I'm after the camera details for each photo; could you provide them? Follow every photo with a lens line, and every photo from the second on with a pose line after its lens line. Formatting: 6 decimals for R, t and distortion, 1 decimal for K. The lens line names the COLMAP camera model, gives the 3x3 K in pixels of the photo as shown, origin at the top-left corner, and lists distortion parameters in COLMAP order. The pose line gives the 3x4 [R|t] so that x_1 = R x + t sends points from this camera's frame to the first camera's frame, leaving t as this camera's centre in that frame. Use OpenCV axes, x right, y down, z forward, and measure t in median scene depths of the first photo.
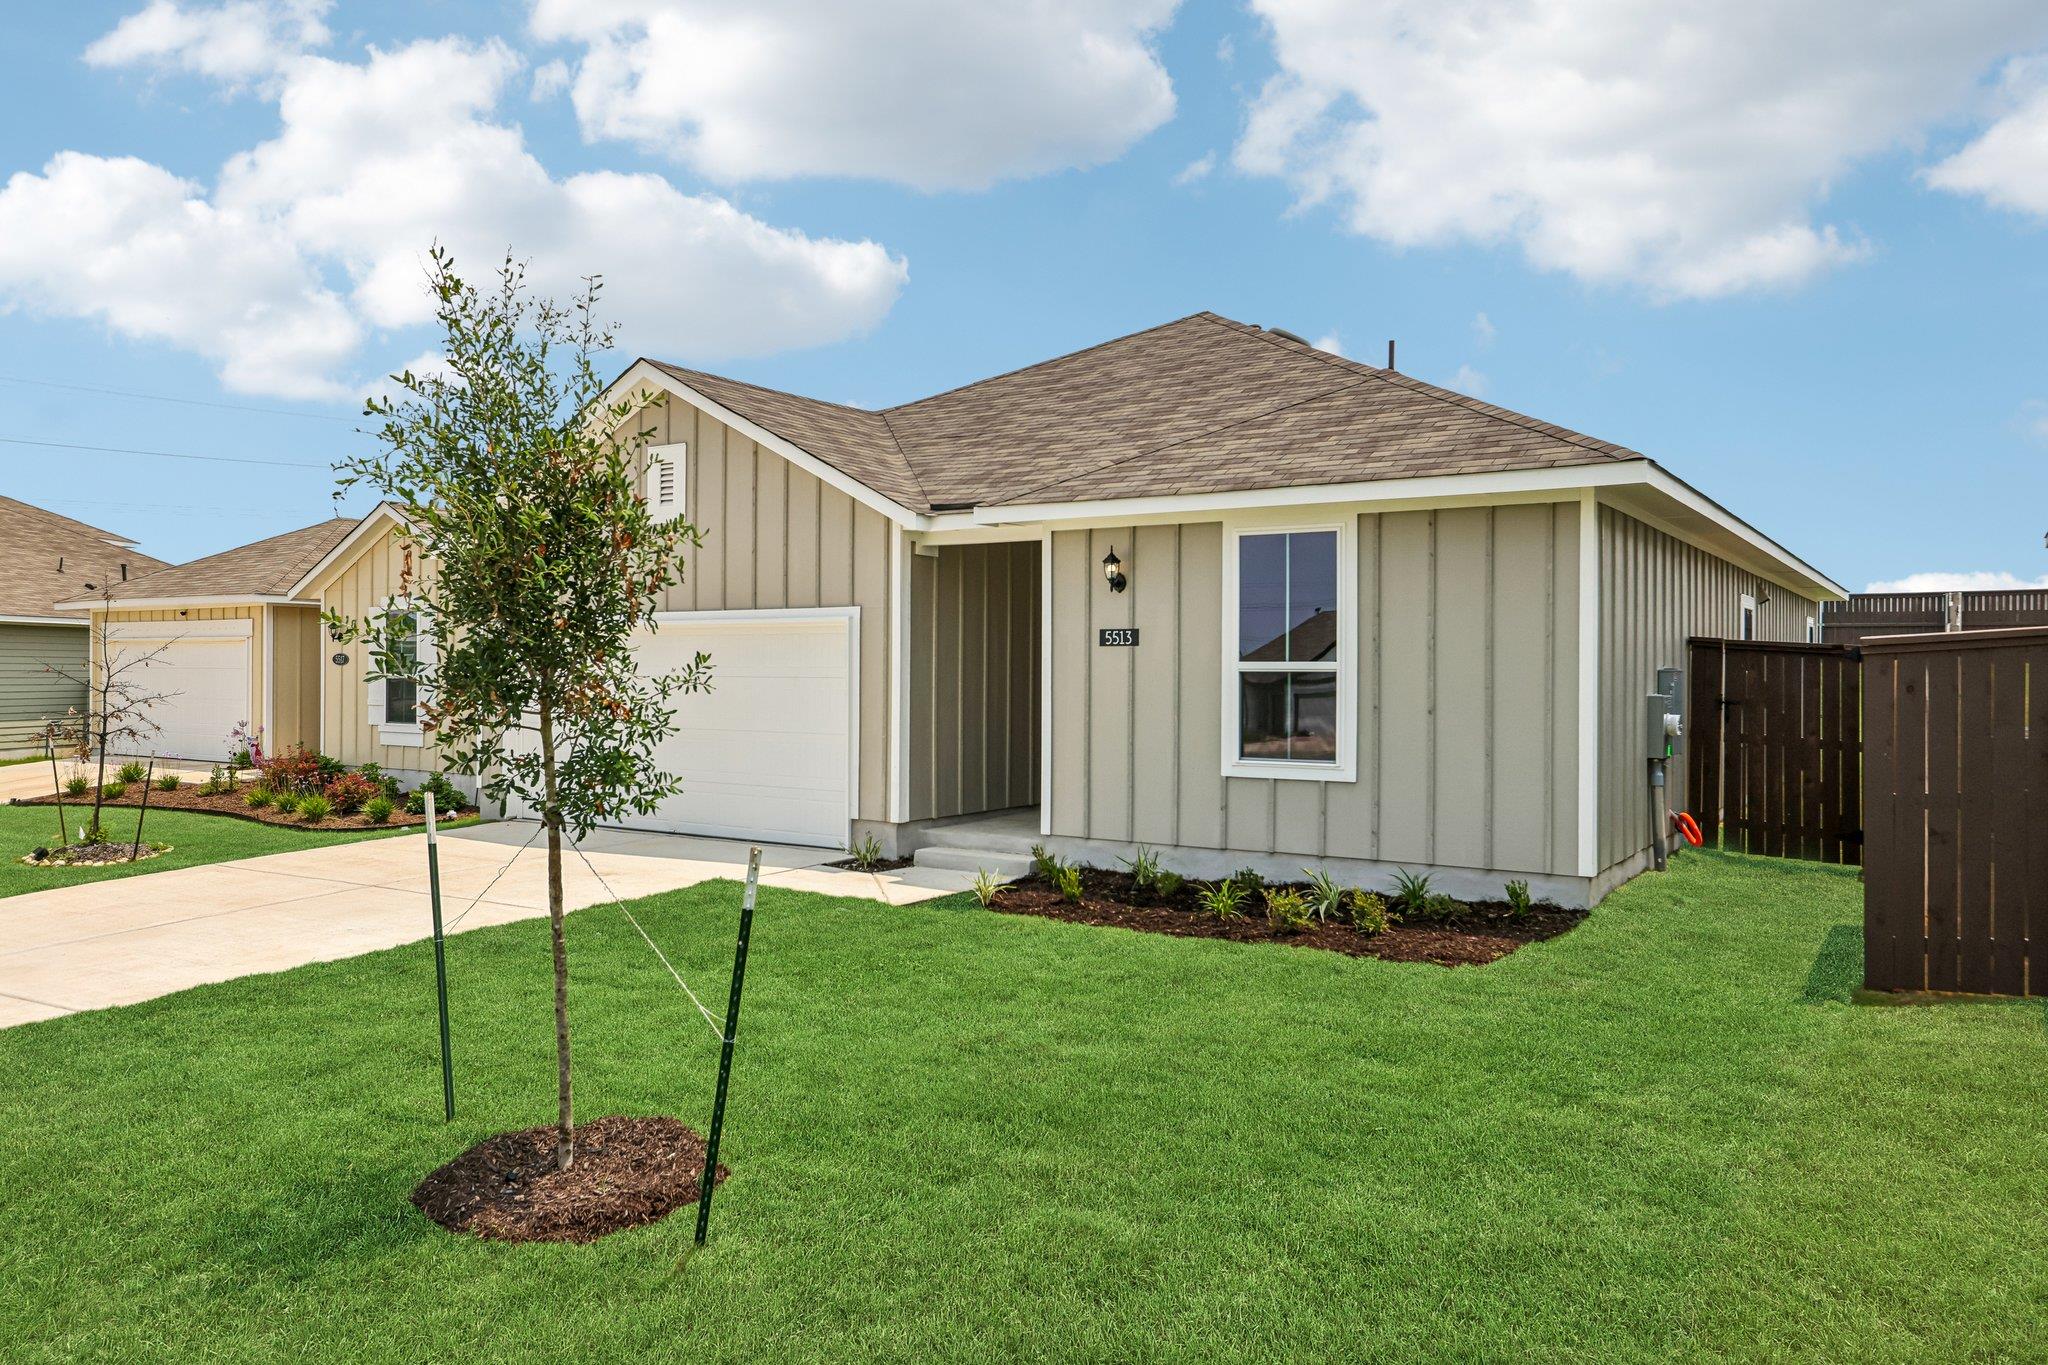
lens RADIAL K [[1382.9, 0, 1024.0], [0, 1382.9, 682.5], [0, 0, 1]] dist [0.103465, 0.000138]
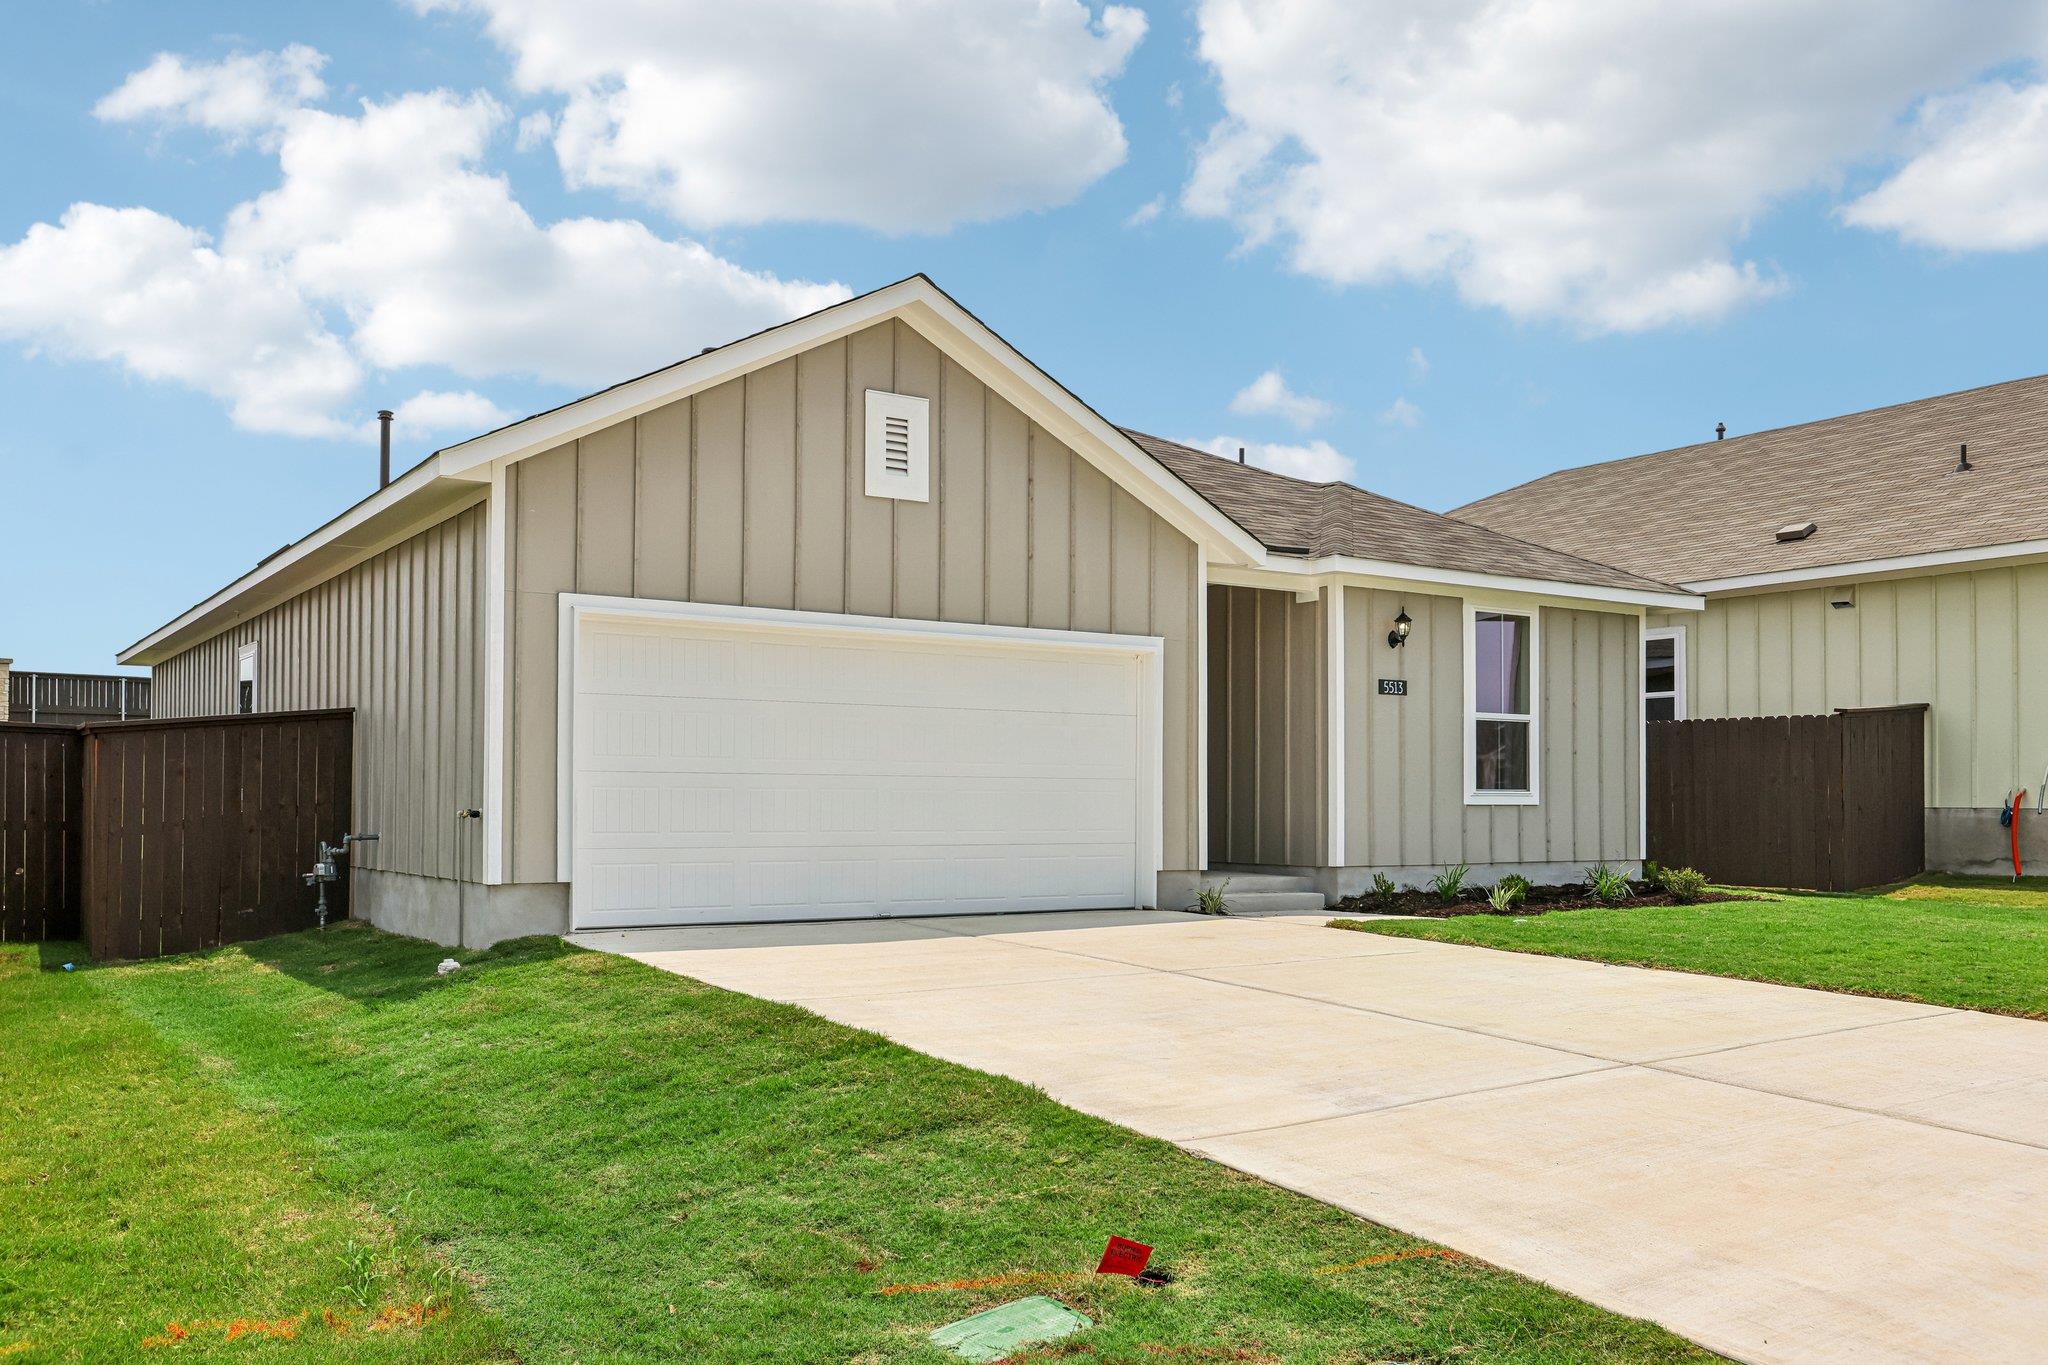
lens RADIAL K [[1717.8, 0, 1025.2], [0, 1717.8, 743.5], [0, 0, 1]] dist [0.153963, 0.000870]
pose [[0.381061, 0.019286, 0.924349, -1.365160], [-0.004542, 0.999809, -0.018988, 0.042246], [-0.924539, 0.003037, 0.381076, 0.741215]]
